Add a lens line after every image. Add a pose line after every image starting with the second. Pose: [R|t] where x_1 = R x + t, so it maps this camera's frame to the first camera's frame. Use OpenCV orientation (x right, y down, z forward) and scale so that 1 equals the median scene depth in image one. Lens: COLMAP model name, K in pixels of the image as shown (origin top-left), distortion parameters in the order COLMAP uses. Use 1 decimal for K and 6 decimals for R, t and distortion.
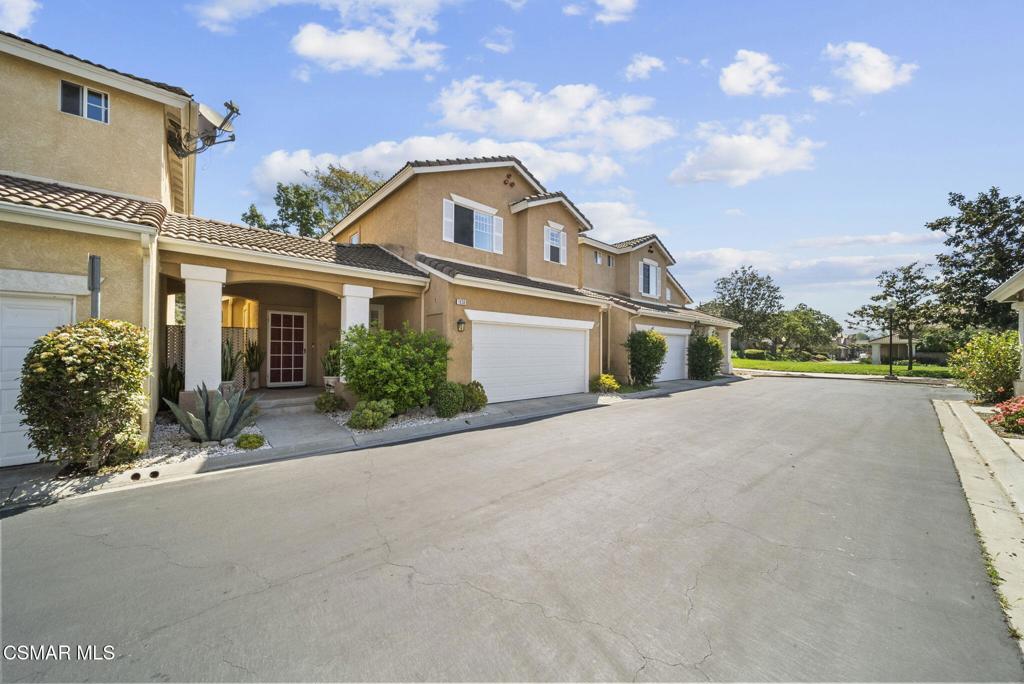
lens RADIAL K [[364.0, 0, 522.3], [0, 364.0, 349.1], [0, 0, 1]] dist [0.004376, -0.001293]
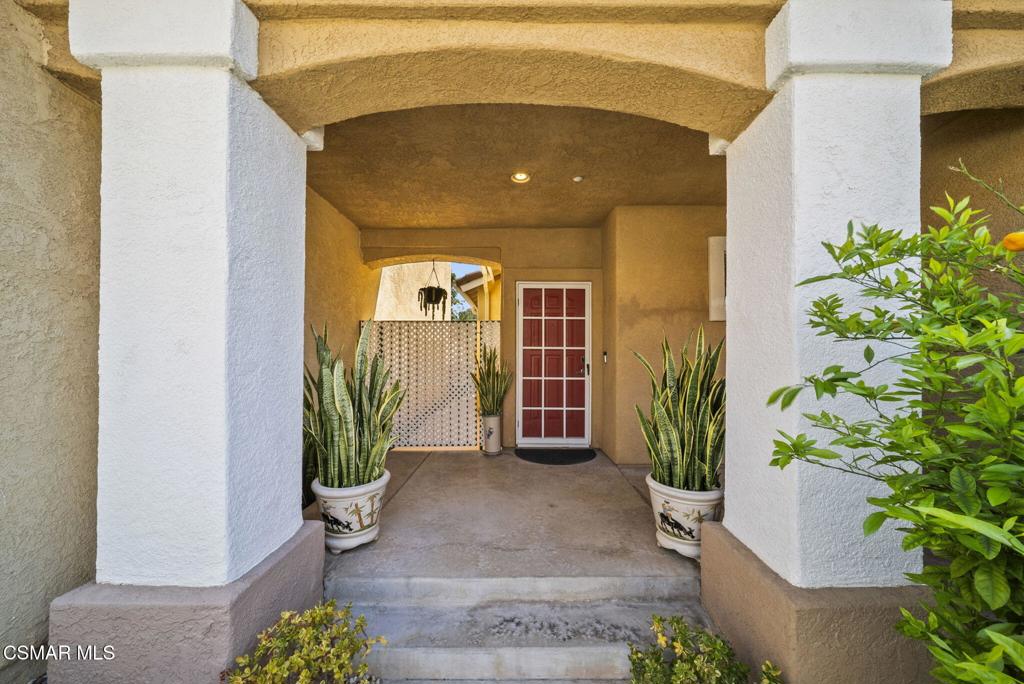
lens RADIAL K [[364.0, 0, 513.7], [0, 364.0, 352.6], [0, 0, 1]] dist [0.004376, -0.001293]
pose [[0.736335, -0.009413, -0.676552, -0.383946], [0.003806, 0.999945, -0.009769, -0.011372], [0.676607, 0.004618, 0.736330, 0.647309]]
